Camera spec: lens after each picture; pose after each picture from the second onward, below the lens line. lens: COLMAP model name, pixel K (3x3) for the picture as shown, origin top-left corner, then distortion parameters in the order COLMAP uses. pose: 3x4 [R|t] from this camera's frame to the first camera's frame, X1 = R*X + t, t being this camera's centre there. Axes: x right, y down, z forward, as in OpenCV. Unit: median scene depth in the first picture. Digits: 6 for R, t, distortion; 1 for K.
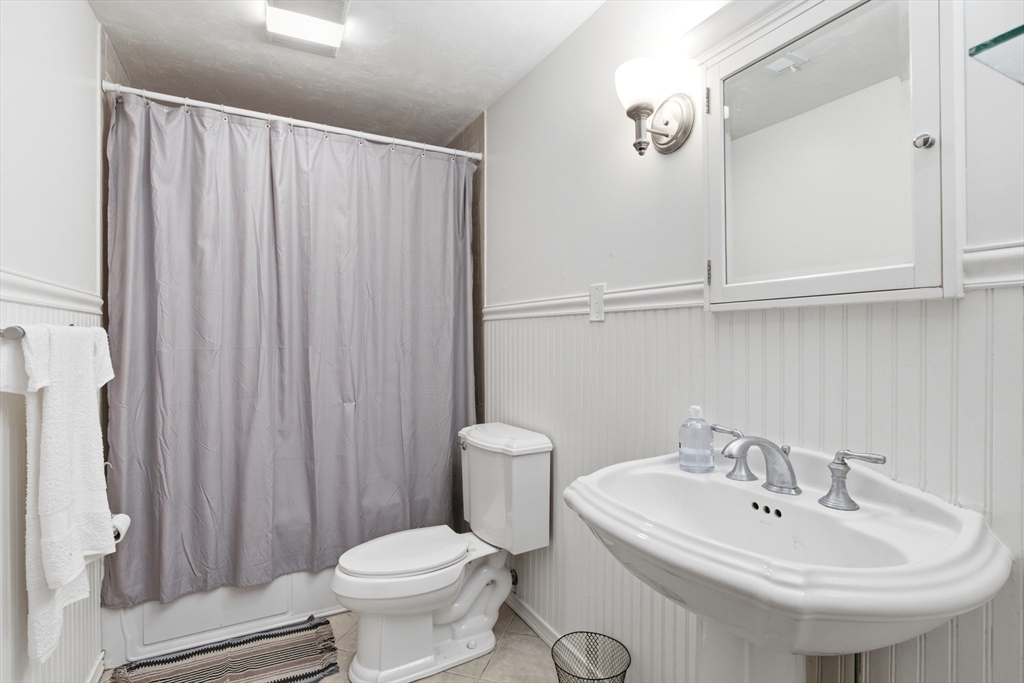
lens RADIAL K [[543.4, 0, 510.8], [0, 543.4, 359.6], [0, 0, 1]] dist [-0.002735, 0.001574]
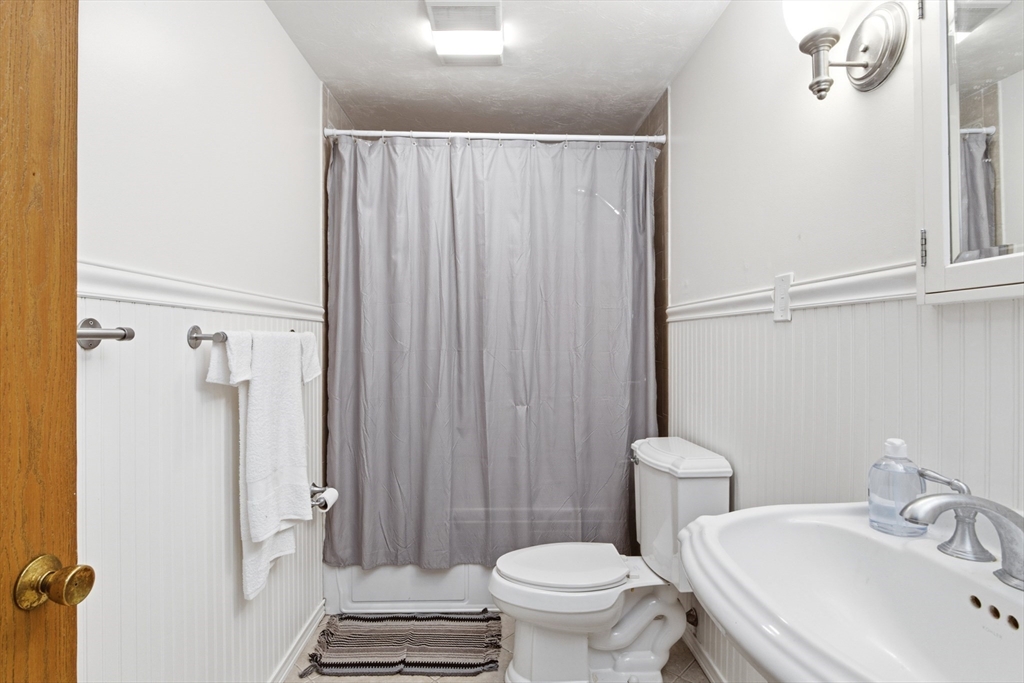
lens RADIAL K [[543.4, 0, 510.8], [0, 543.4, 359.6], [0, 0, 1]] dist [-0.002735, 0.001574]
pose [[0.887482, 0.017871, -0.460495, 0.164376], [-0.019924, 0.999801, 0.000402, -0.006253], [0.460411, 0.008818, 0.887662, 0.108232]]
